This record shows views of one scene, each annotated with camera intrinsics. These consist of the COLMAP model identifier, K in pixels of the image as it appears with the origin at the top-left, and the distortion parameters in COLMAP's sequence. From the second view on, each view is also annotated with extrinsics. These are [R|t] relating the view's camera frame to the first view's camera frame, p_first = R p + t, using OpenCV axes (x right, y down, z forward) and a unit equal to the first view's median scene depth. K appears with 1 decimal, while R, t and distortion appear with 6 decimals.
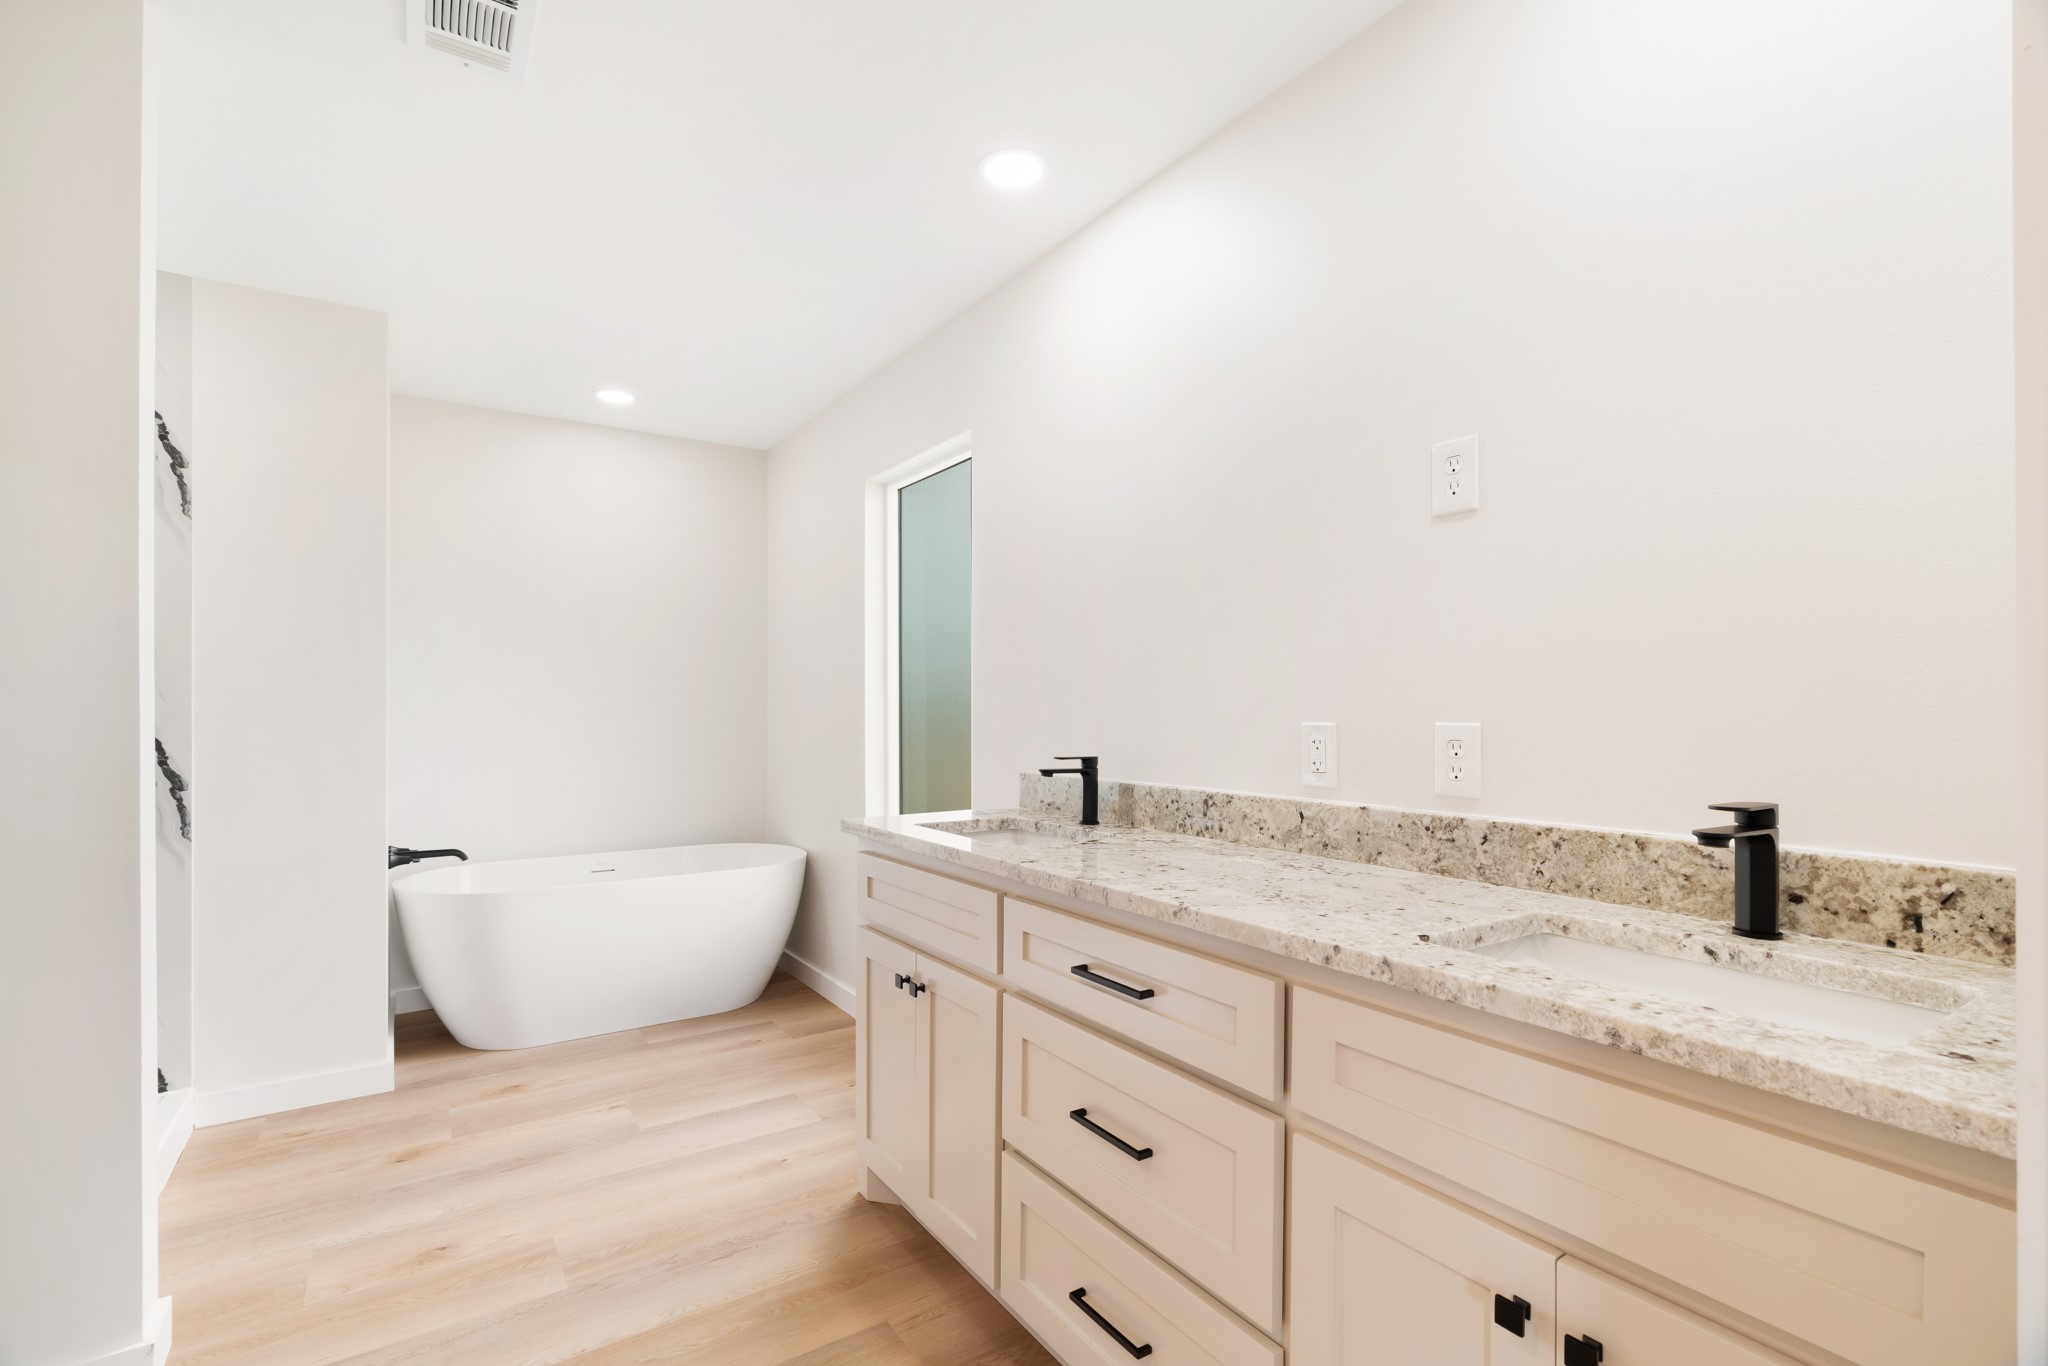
lens RADIAL K [[909.4, 0, 1024.0], [0, 909.4, 683.0], [0, 0, 1]] dist [-0.001892, 0.000186]
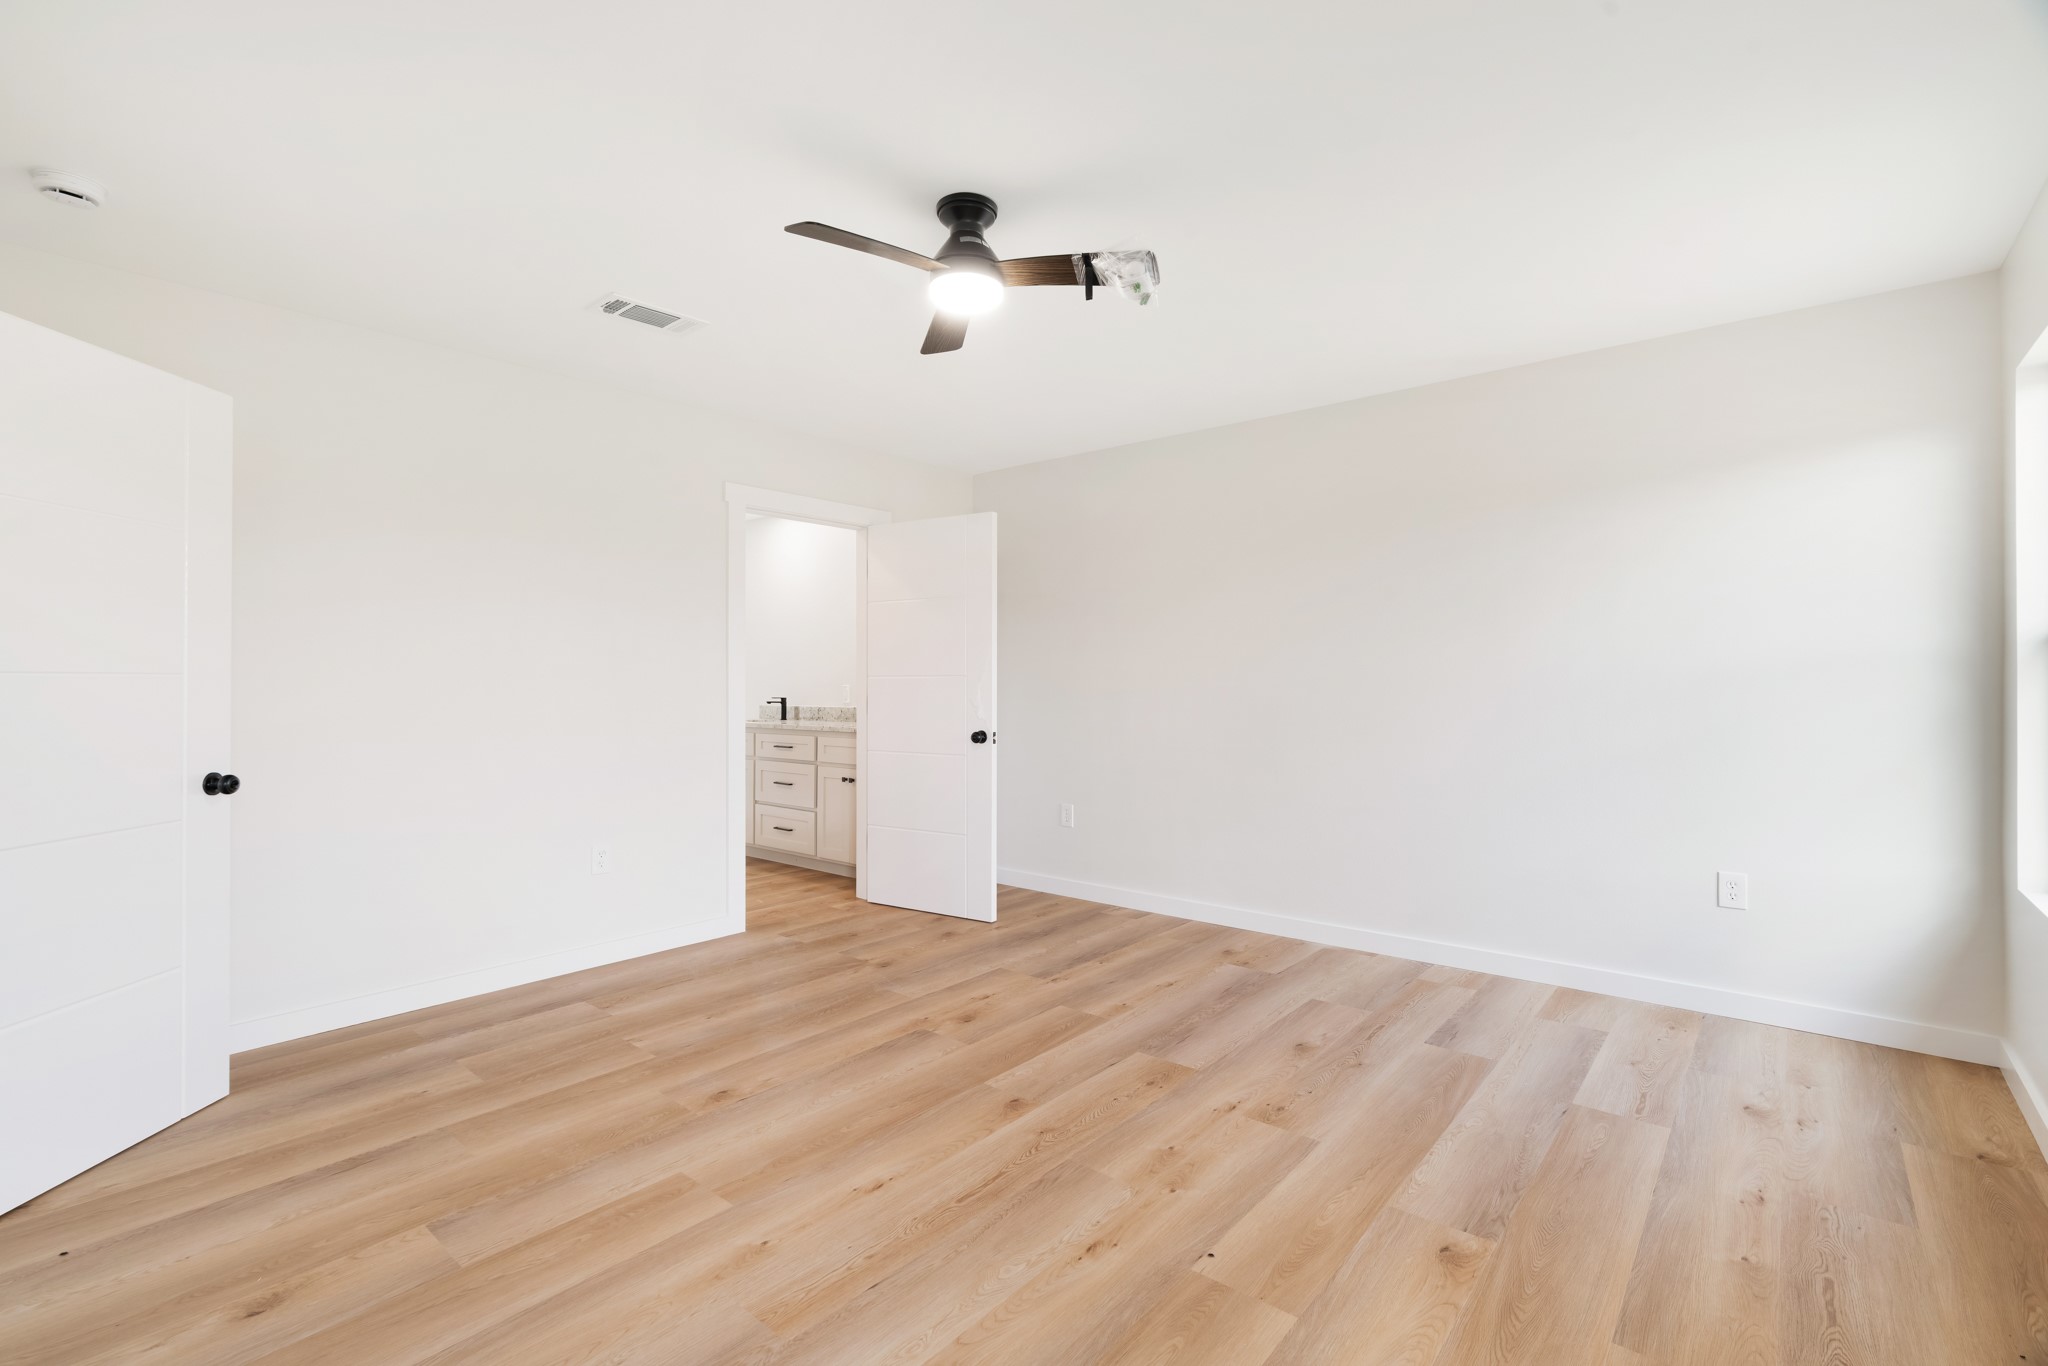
lens RADIAL K [[909.4, 0, 1024.0], [0, 909.4, 683.0], [0, 0, 1]] dist [-0.001892, 0.000186]
pose [[0.962372, 0.000141, 0.271734, 0.017744], [-0.006045, 0.999764, 0.020888, -0.038572], [-0.271667, -0.021745, 0.962146, -2.205634]]
